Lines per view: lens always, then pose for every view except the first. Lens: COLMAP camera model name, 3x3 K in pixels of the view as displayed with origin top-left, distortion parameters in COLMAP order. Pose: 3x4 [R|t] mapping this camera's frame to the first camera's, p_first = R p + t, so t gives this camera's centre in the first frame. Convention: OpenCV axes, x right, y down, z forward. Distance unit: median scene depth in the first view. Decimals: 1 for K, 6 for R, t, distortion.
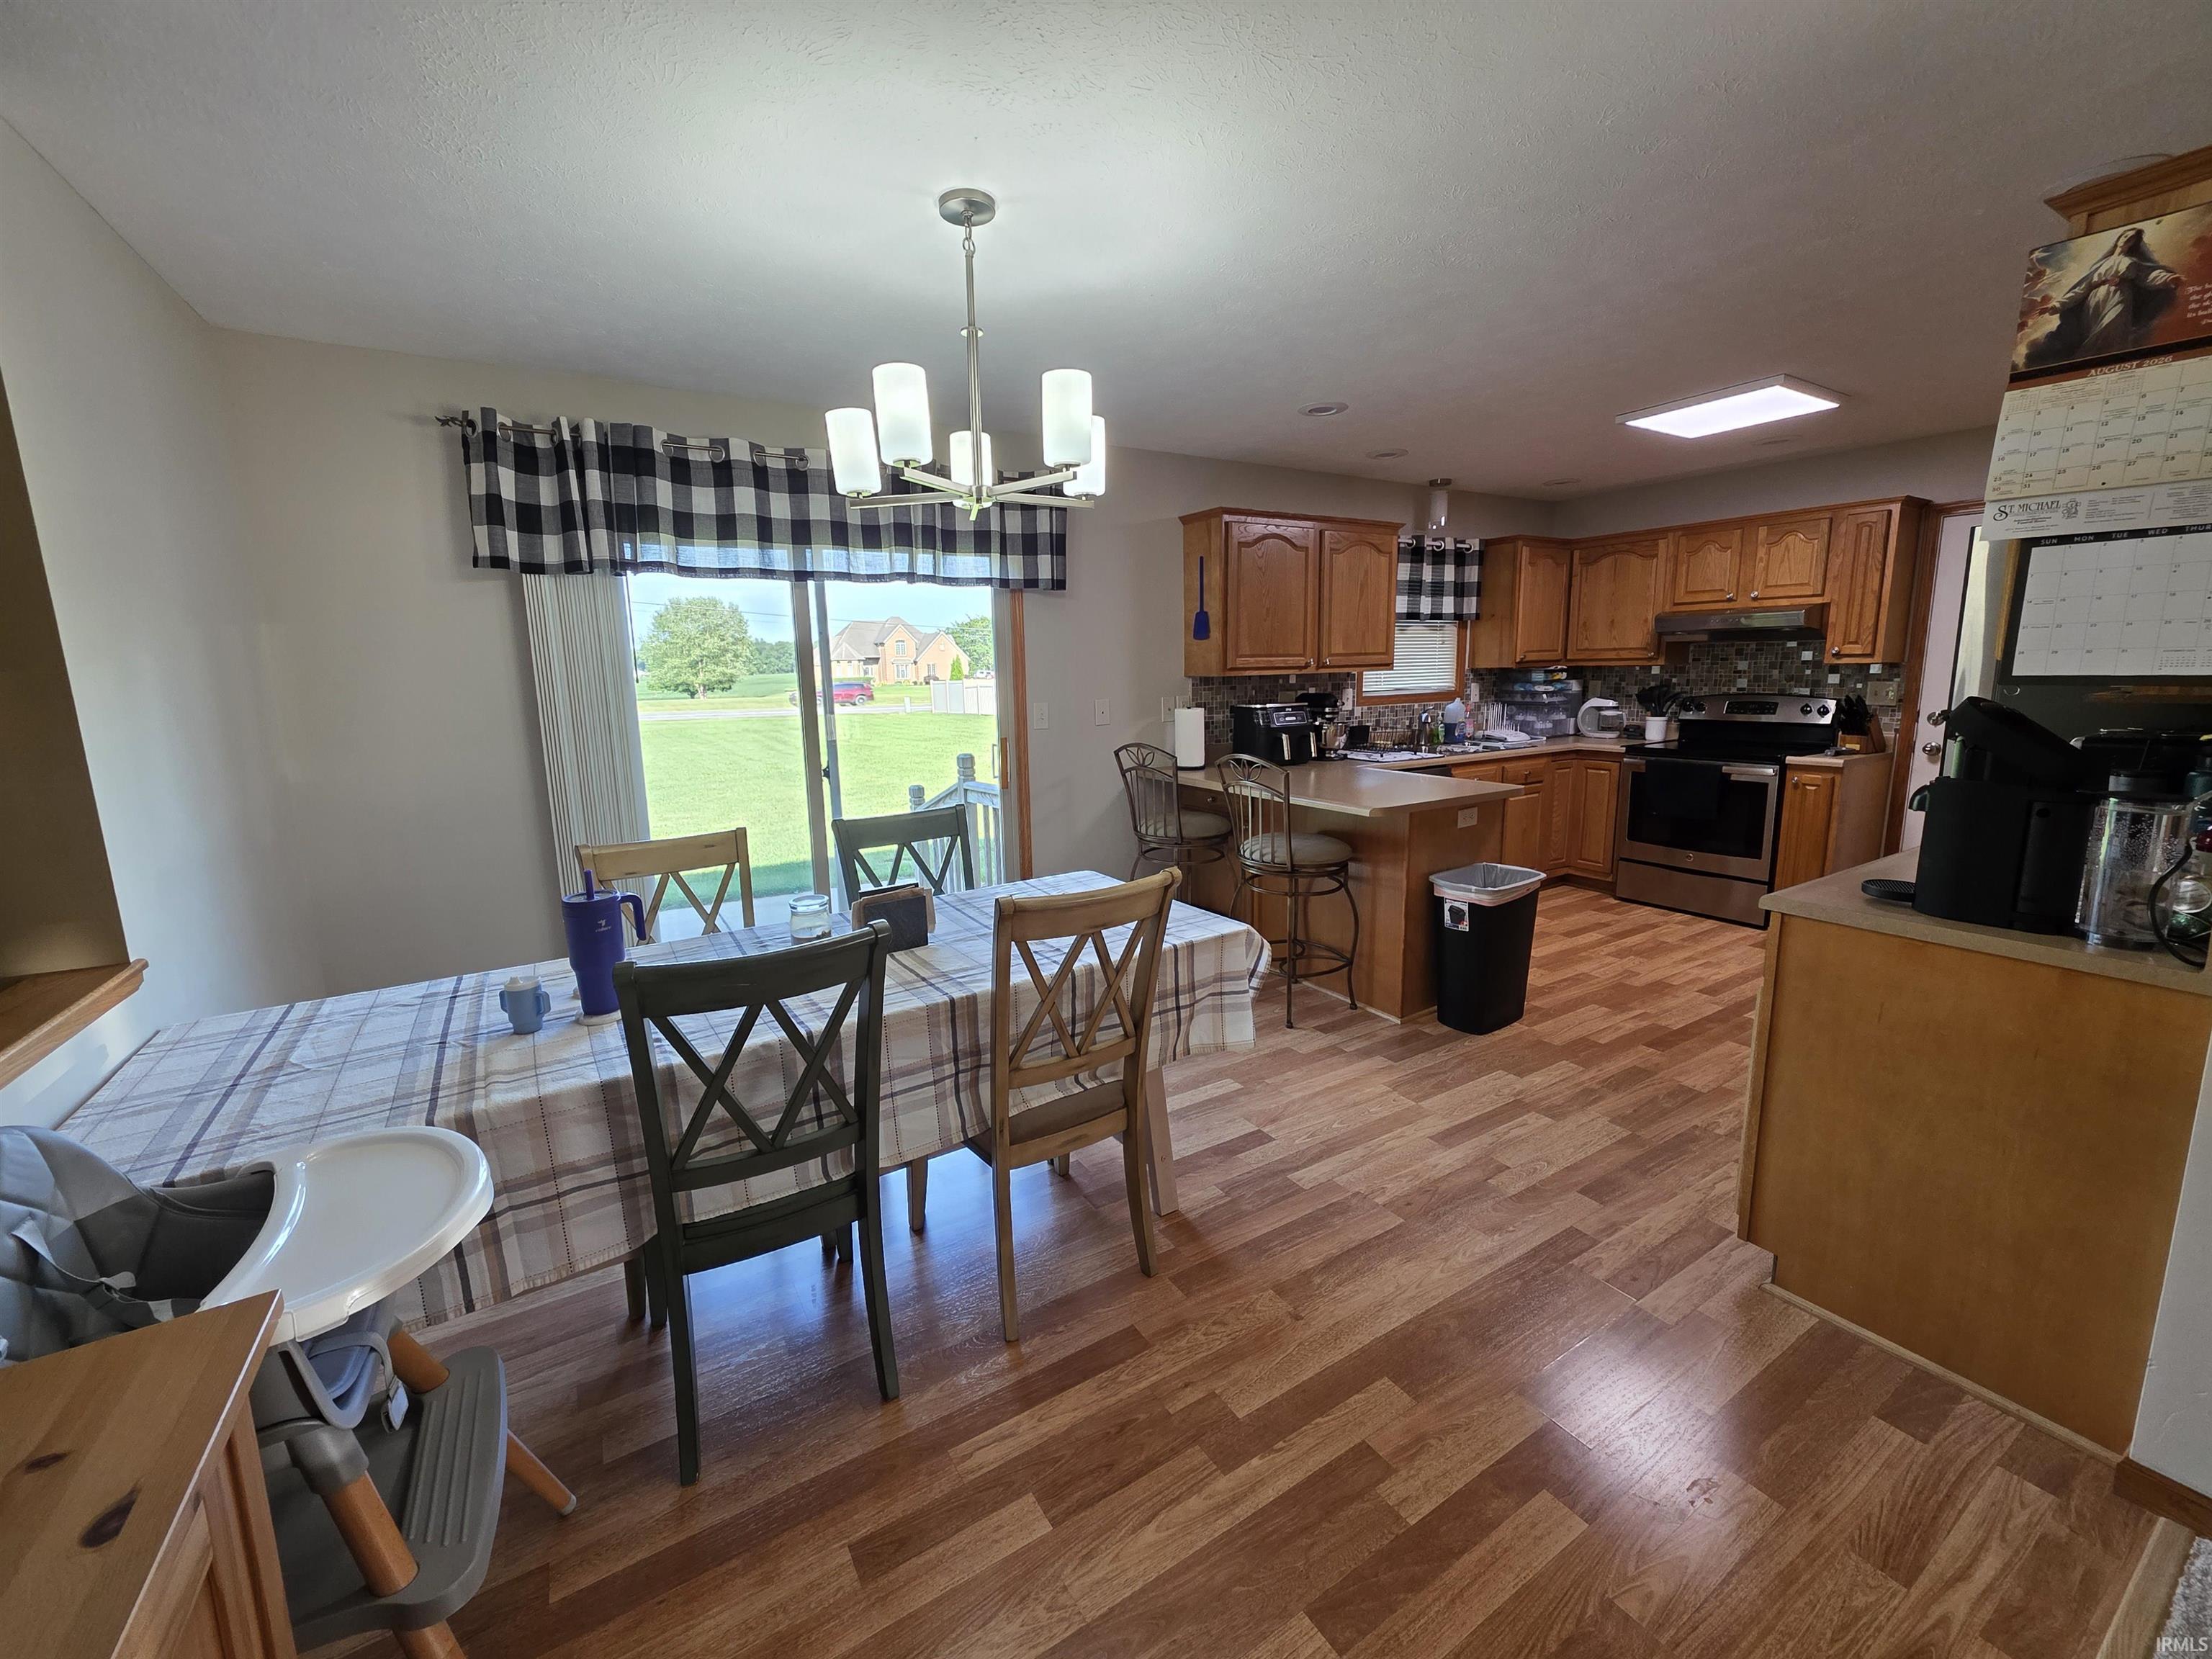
lens RADIAL K [[882.3, 0, 1091.2], [0, 882.3, 807.4], [0, 0, 1]] dist [0.003349, 0.000138]
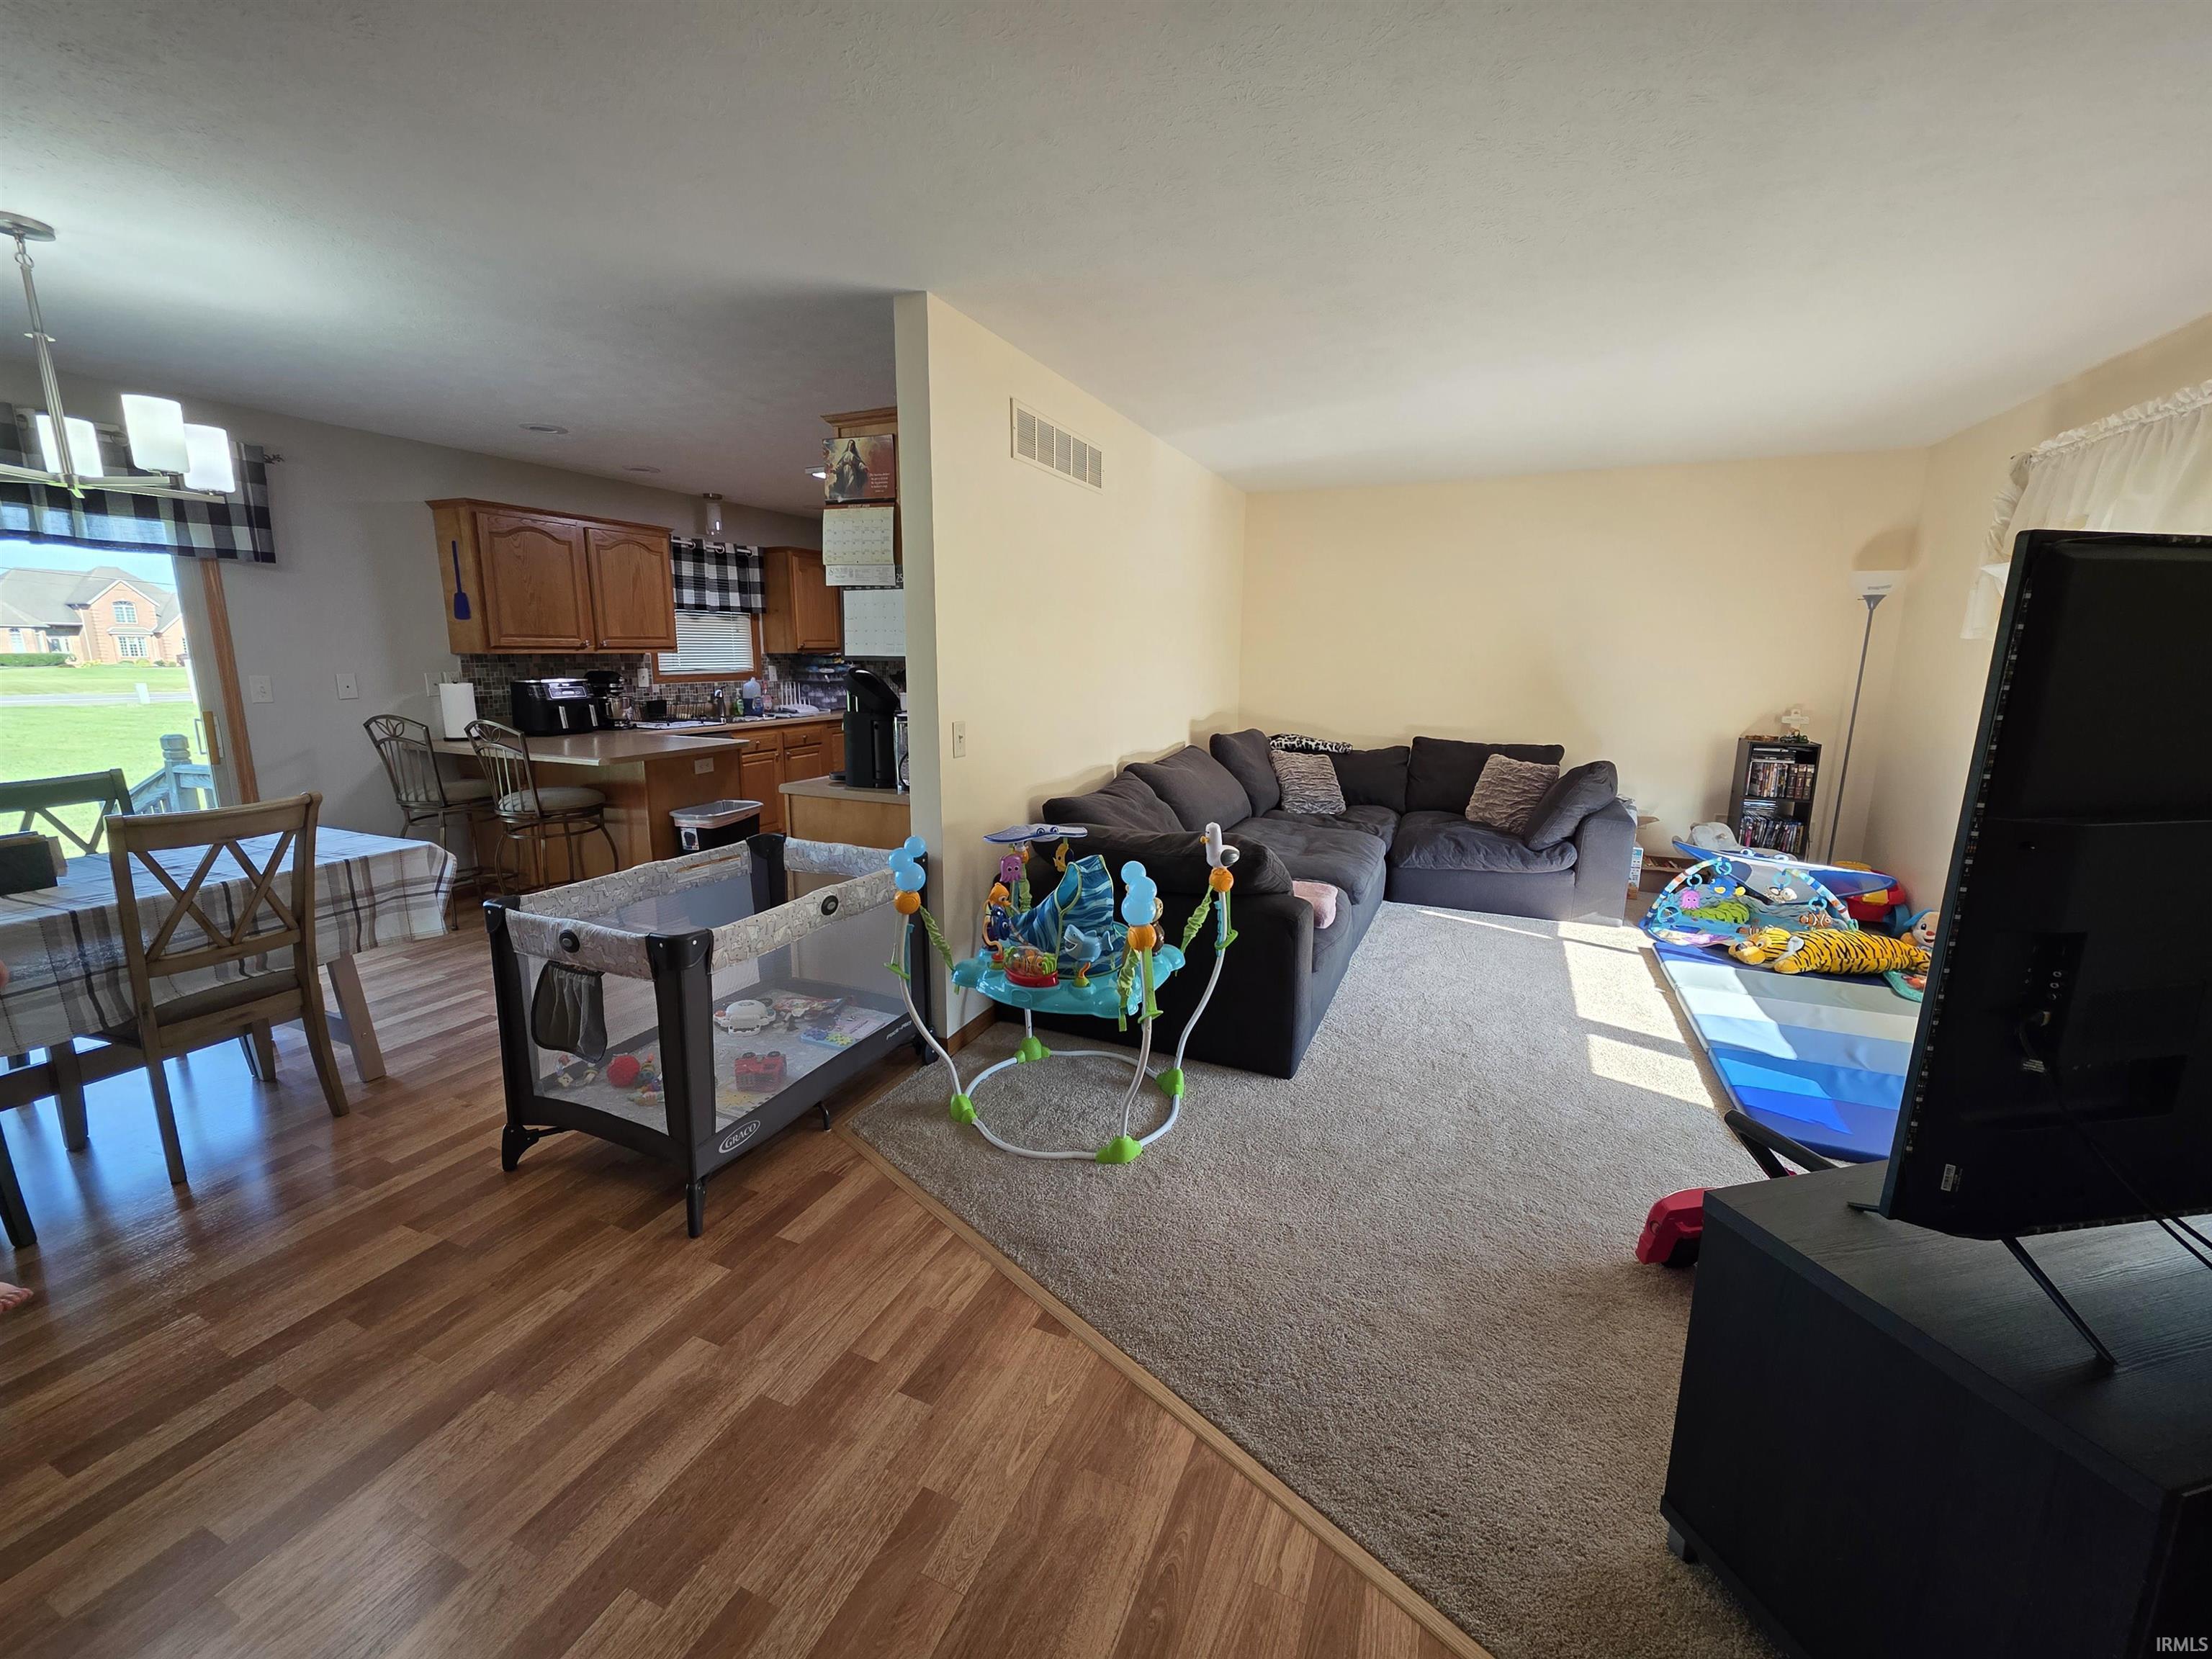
lens RADIAL K [[882.3, 0, 1099.1], [0, 882.3, 810.1], [0, 0, 1]] dist [0.003349, 0.000138]
pose [[0.819524, -0.078363, 0.567662, 0.130151], [0.069378, 0.996887, 0.037455, 0.055341], [-0.568830, 0.008688, 0.822409, -0.324459]]
